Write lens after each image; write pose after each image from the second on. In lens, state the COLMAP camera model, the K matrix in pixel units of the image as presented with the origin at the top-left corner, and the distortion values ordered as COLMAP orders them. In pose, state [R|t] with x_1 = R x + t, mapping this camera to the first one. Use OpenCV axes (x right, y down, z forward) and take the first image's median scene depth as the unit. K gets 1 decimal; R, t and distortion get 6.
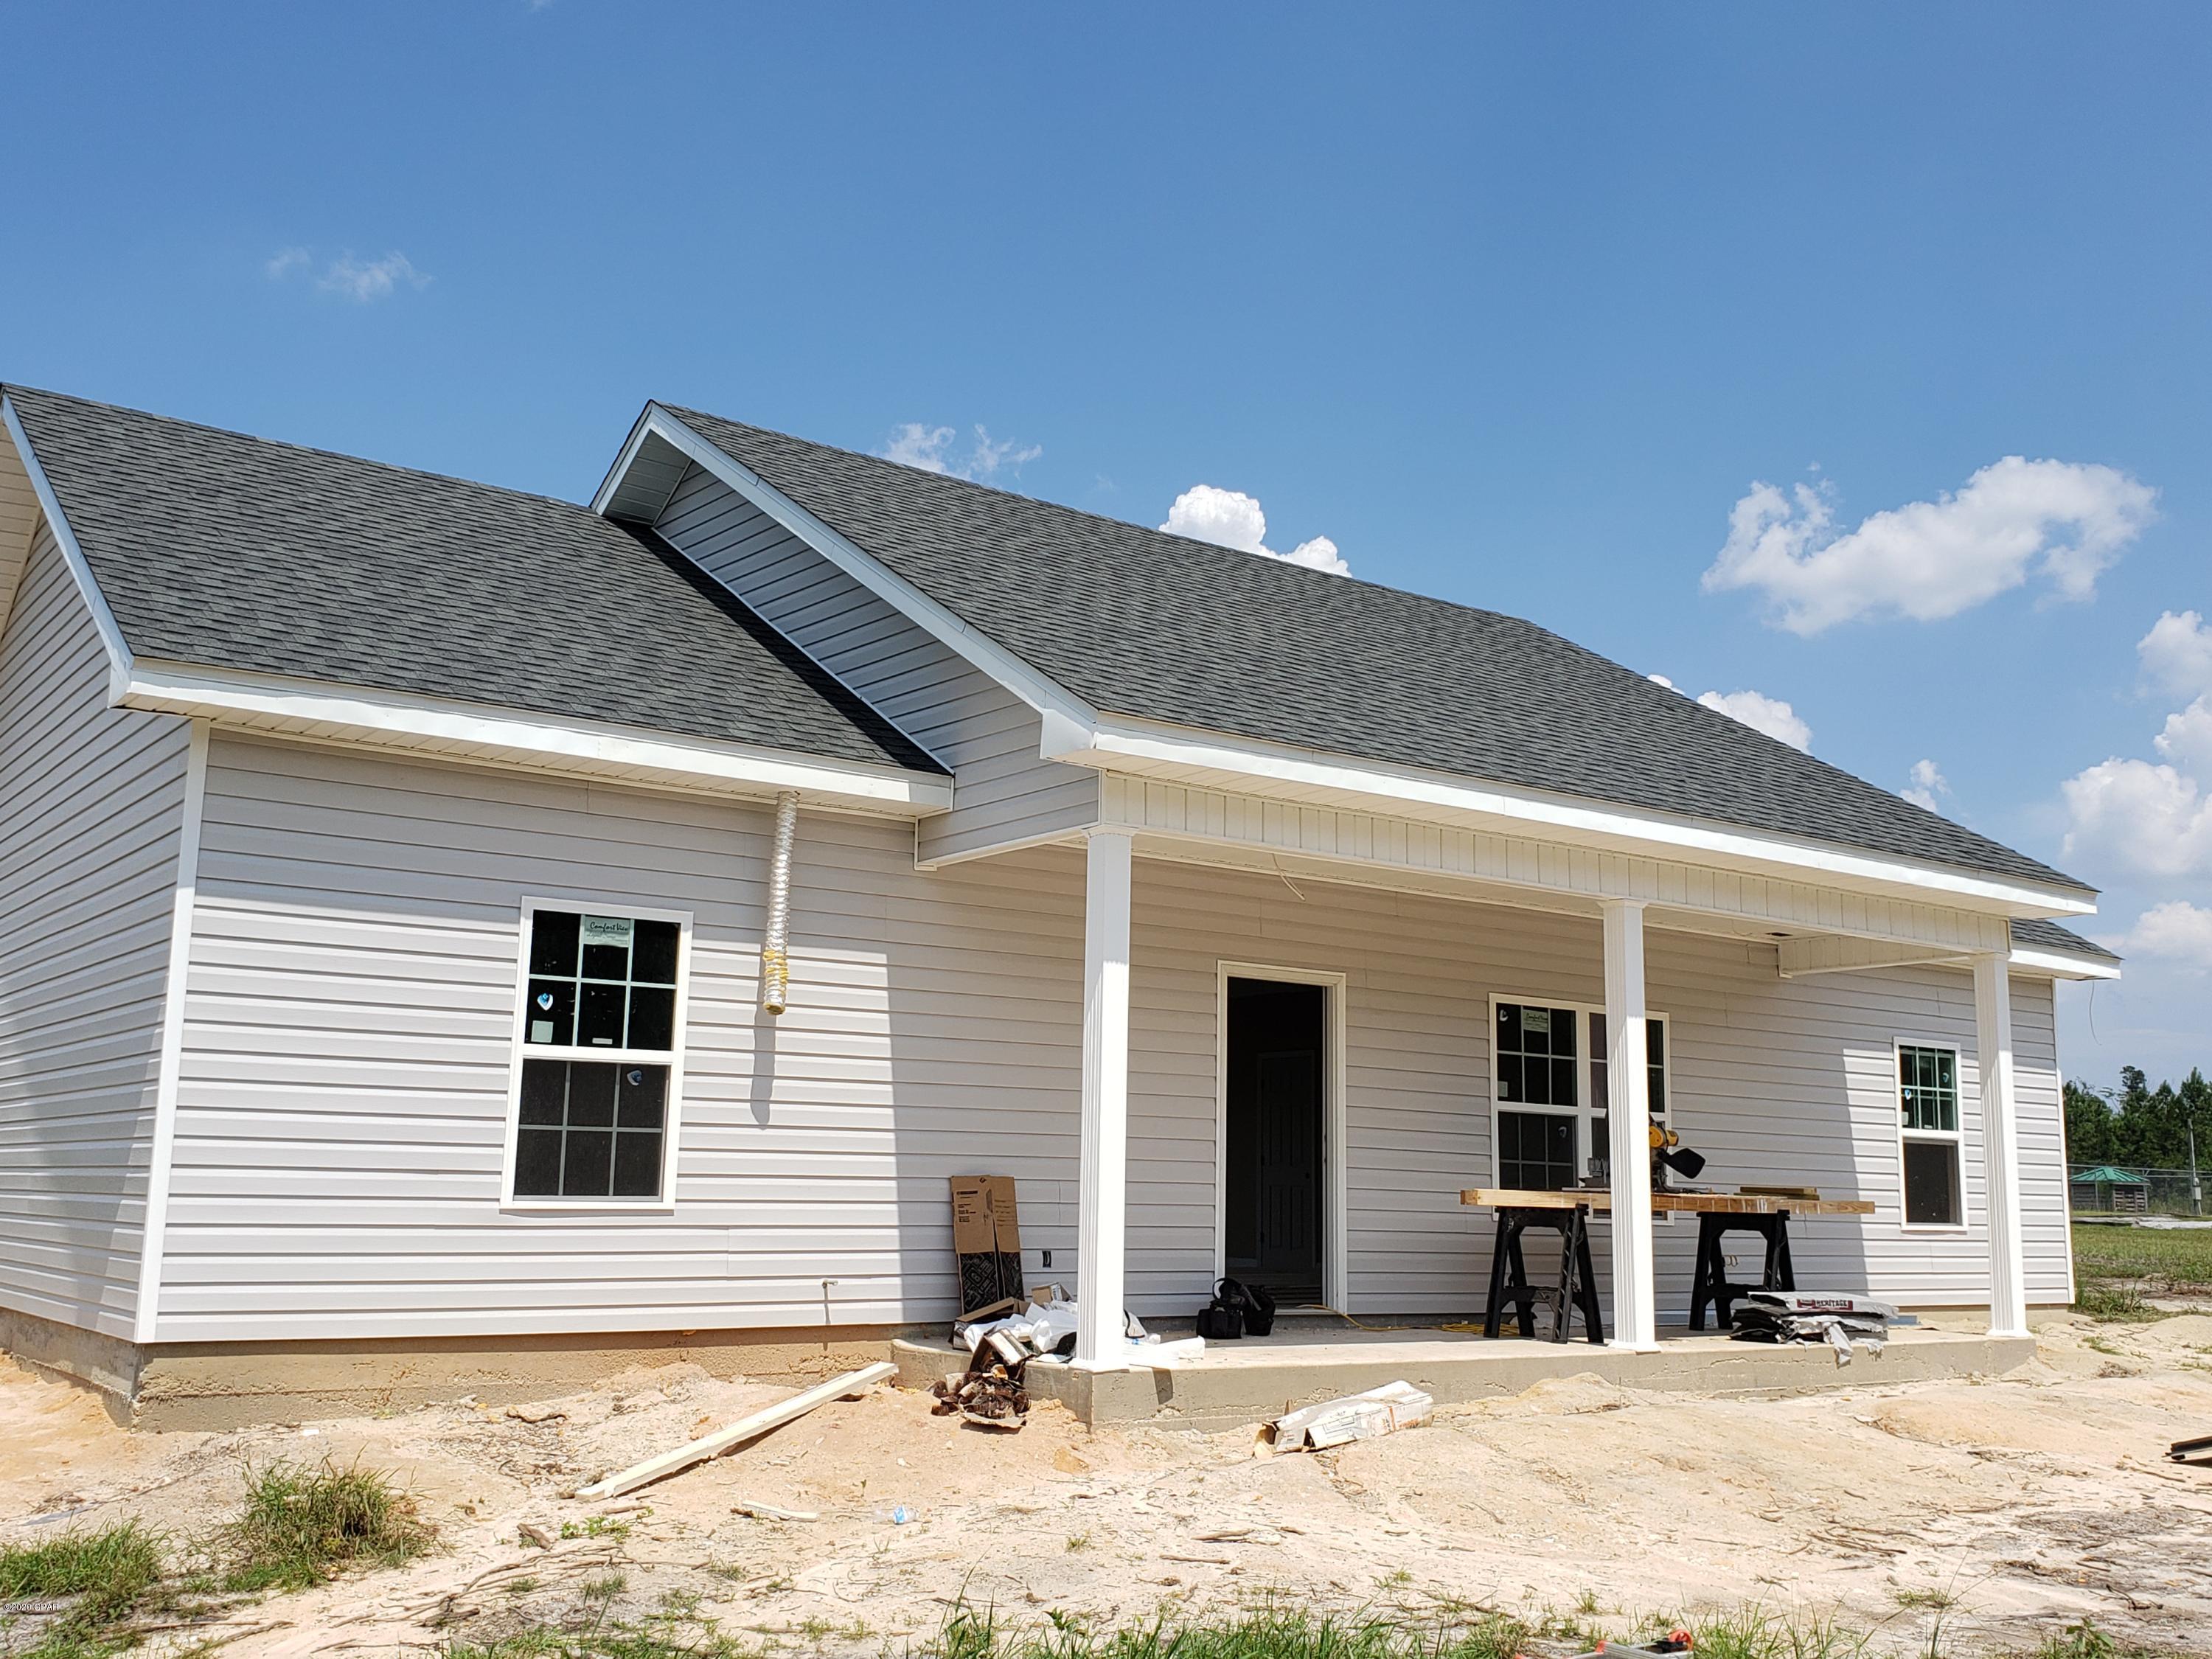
lens RADIAL K [[2115.5, 0, 1118.0], [0, 2115.5, 851.0], [0, 0, 1]] dist [0.022773, 0.240951]
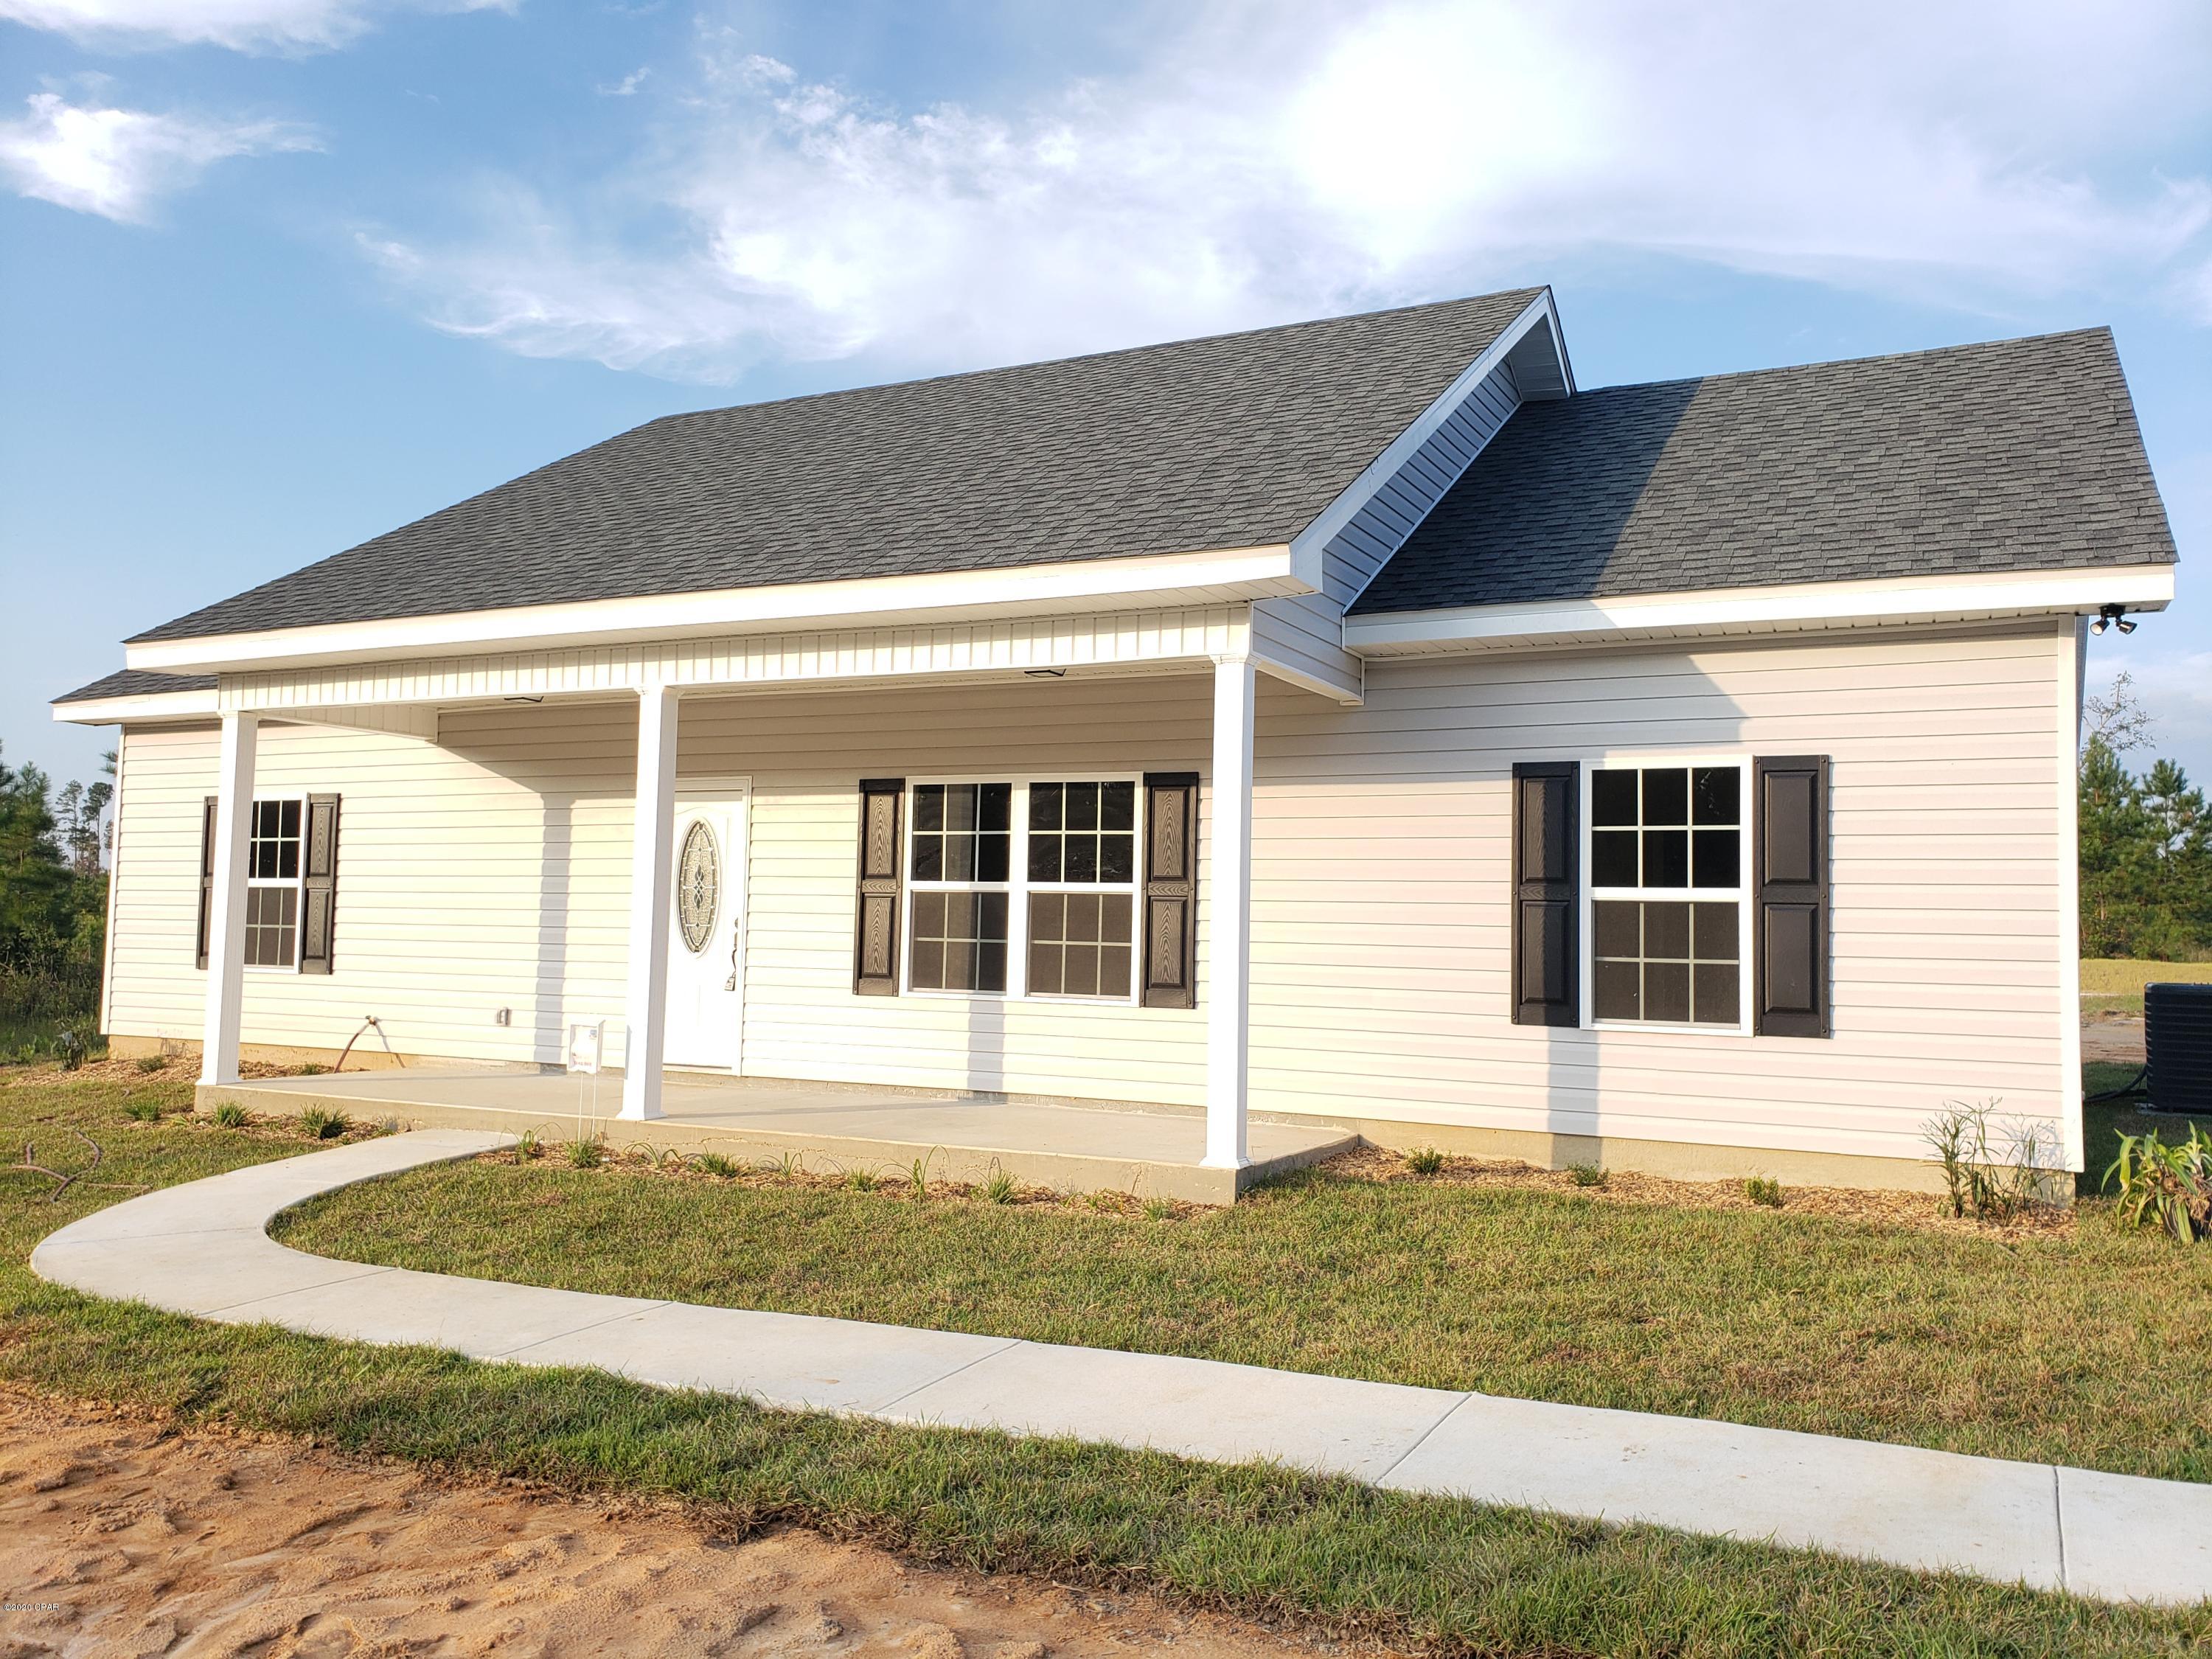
lens RADIAL K [[1702.4, 0, 1127.7], [0, 1702.4, 821.7], [0, 0, 1]] dist [0.017626, -0.004675]
pose [[0.463092, -0.085982, -0.882130, 0.778206], [0.112065, 0.992976, -0.037956, 0.109231], [0.879197, -0.081278, 0.469474, 0.588512]]
